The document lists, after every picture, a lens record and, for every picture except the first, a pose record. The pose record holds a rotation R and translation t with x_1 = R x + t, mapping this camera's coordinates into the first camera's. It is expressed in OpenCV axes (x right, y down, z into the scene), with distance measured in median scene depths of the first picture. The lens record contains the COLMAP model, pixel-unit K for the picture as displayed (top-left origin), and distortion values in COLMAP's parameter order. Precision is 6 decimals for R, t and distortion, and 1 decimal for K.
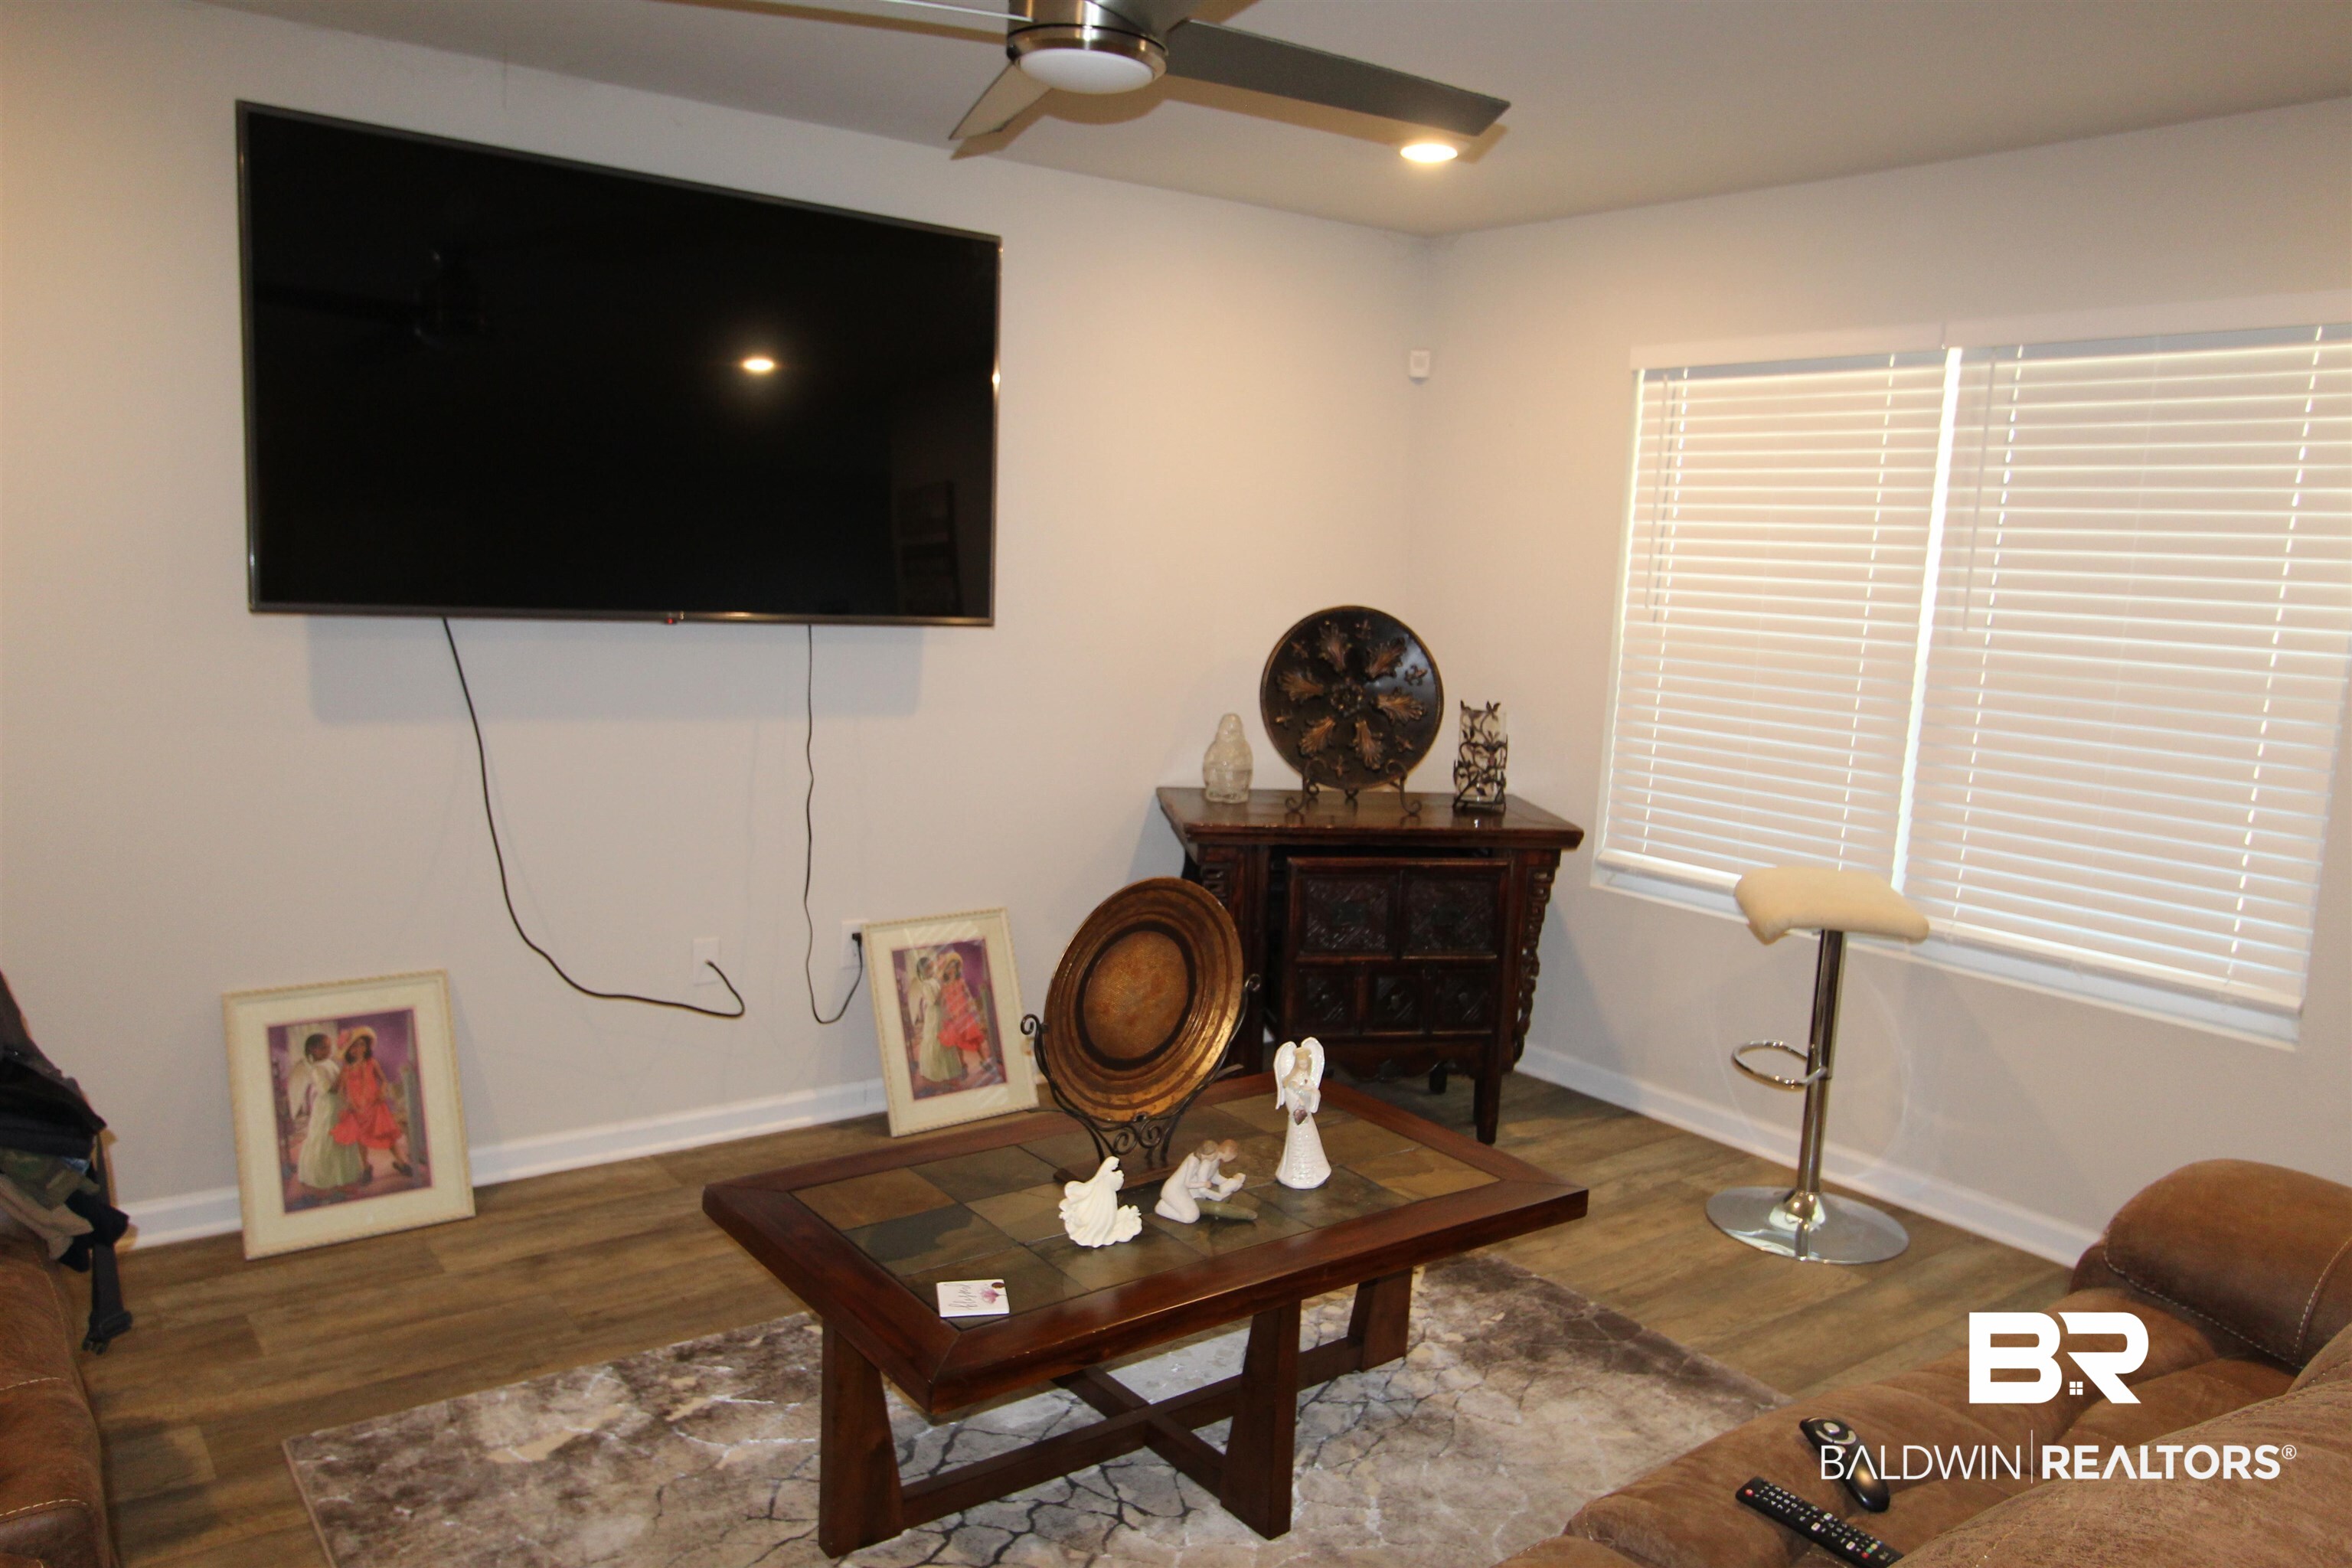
lens RADIAL K [[1711.0, 0, 1194.2], [0, 1711.0, 794.4], [0, 0, 1]] dist [-0.015523, 0.020793]
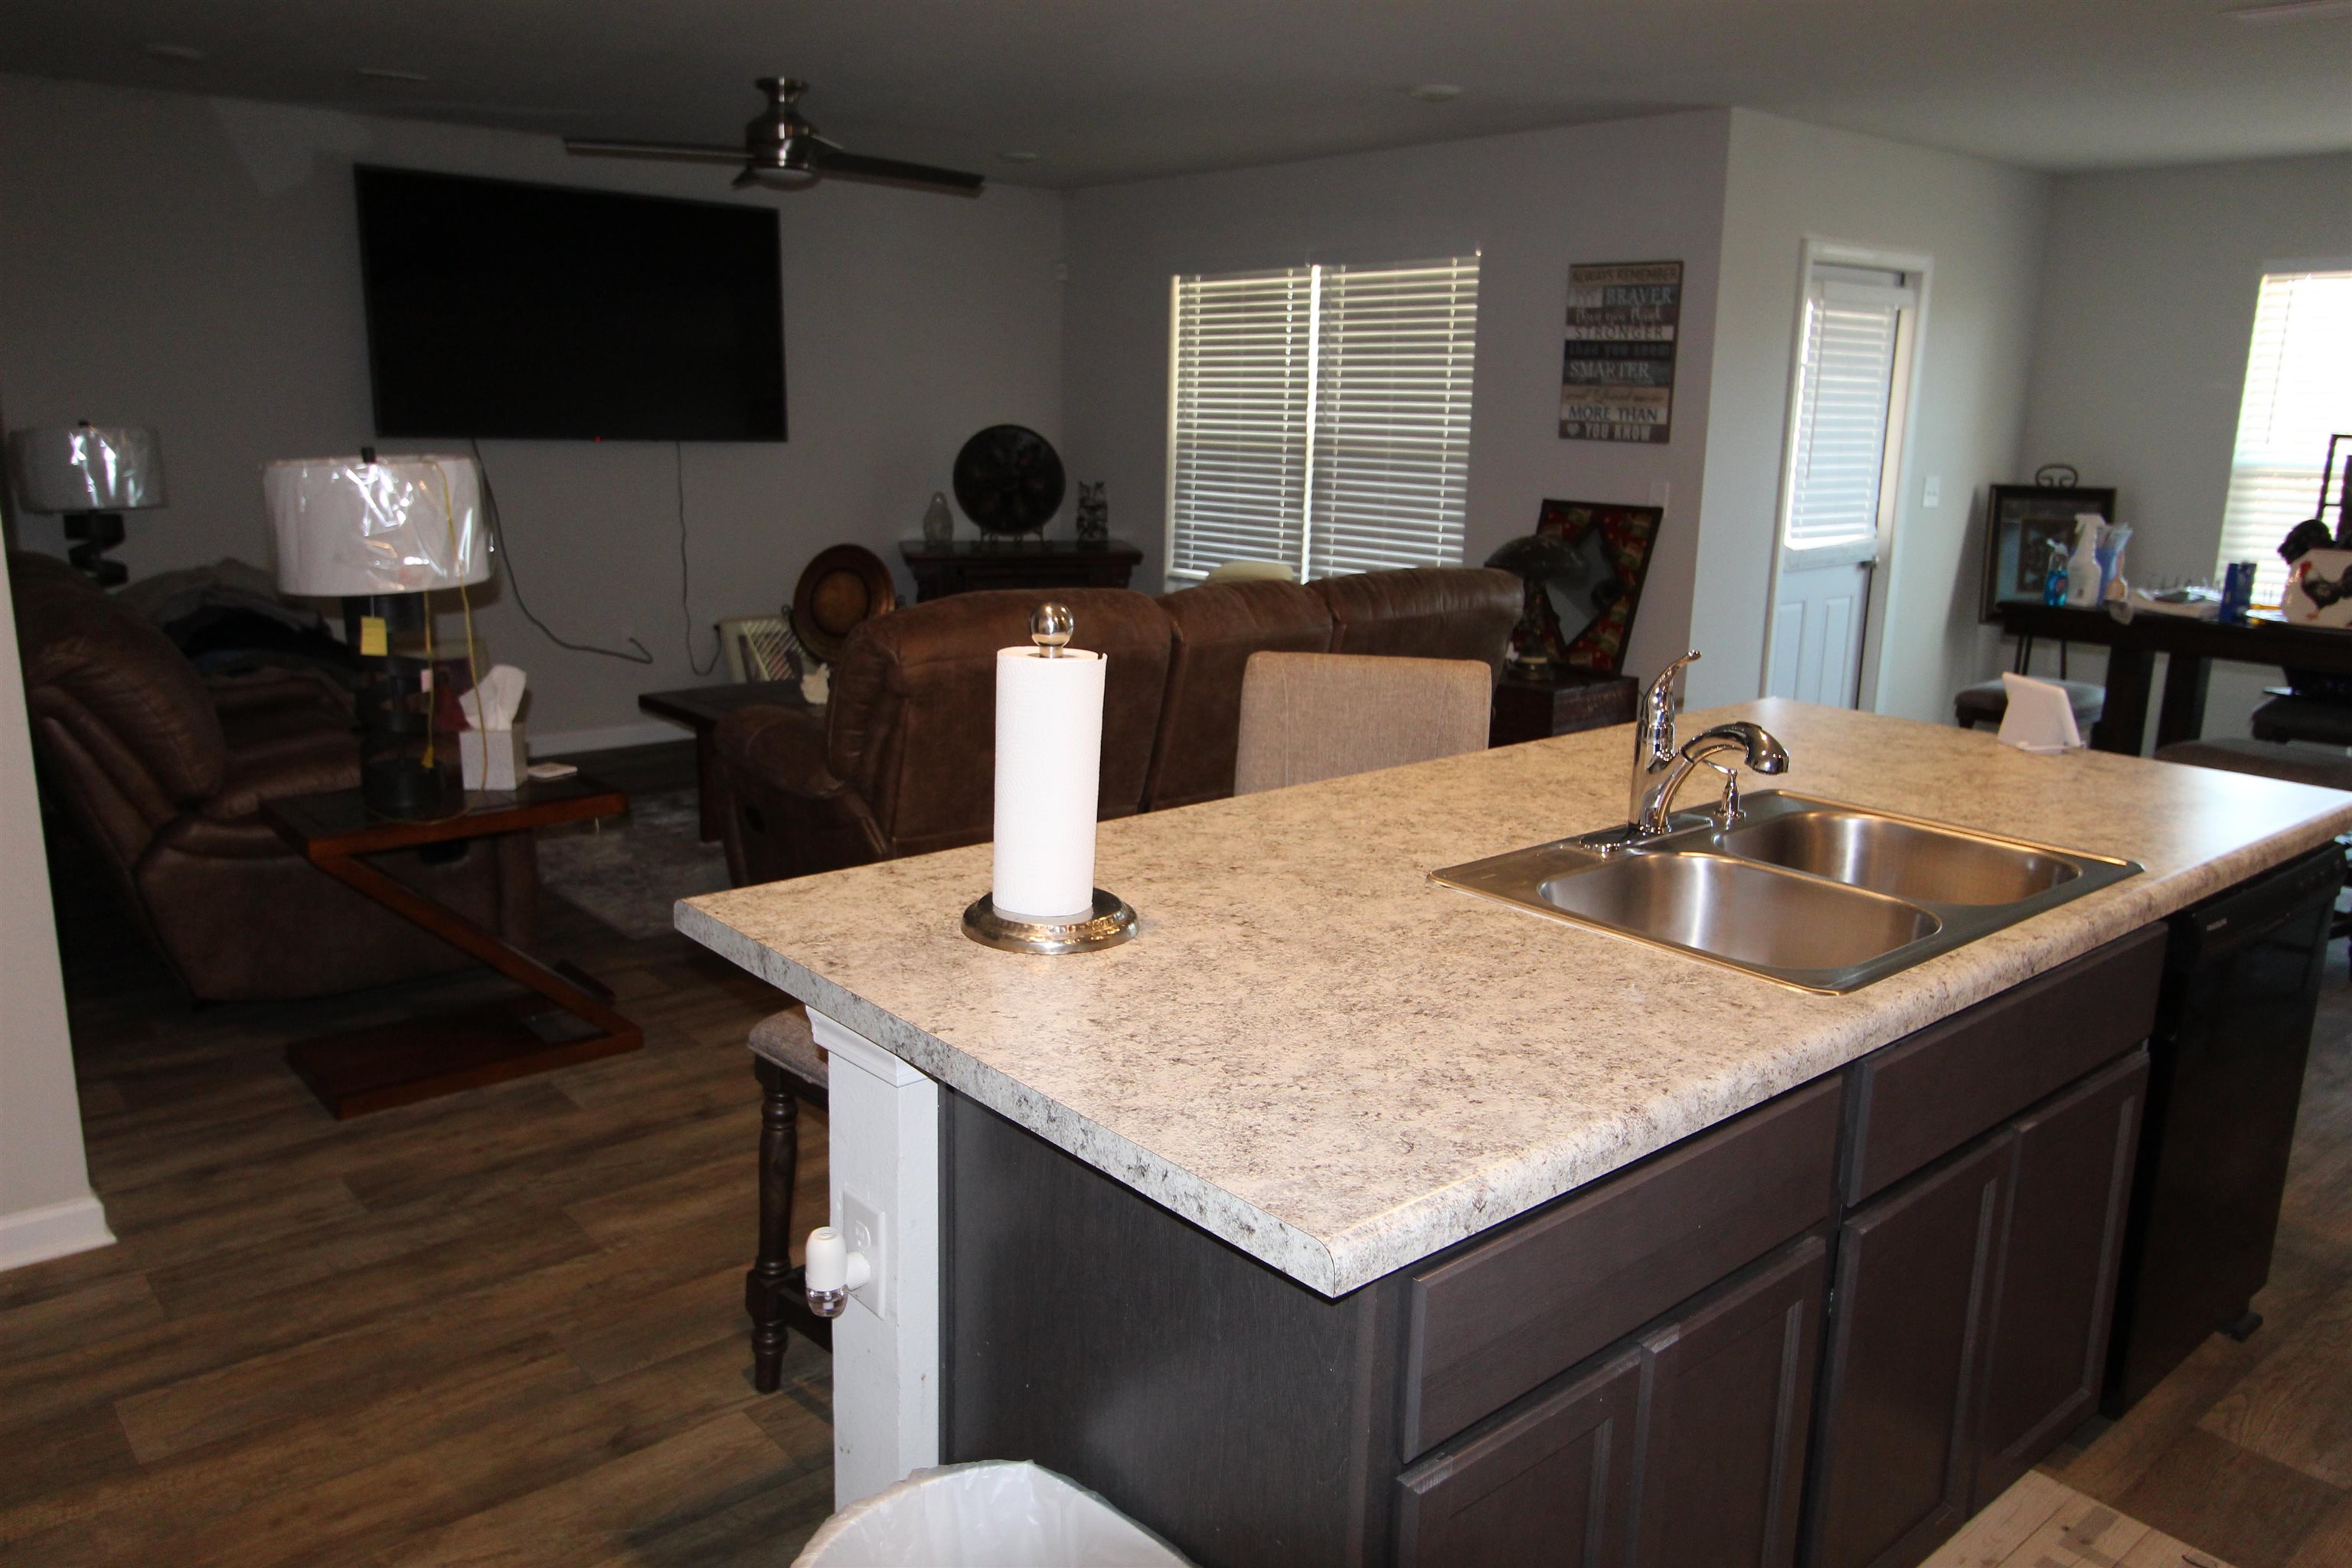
lens RADIAL K [[1711.0, 0, 1185.0], [0, 1711.0, 781.6], [0, 0, 1]] dist [-0.015523, 0.020793]
pose [[0.997689, -0.041026, 0.054161, 0.168623], [0.036724, 0.996264, 0.078158, 0.117868], [-0.057165, -0.075988, 0.995469, -0.727079]]
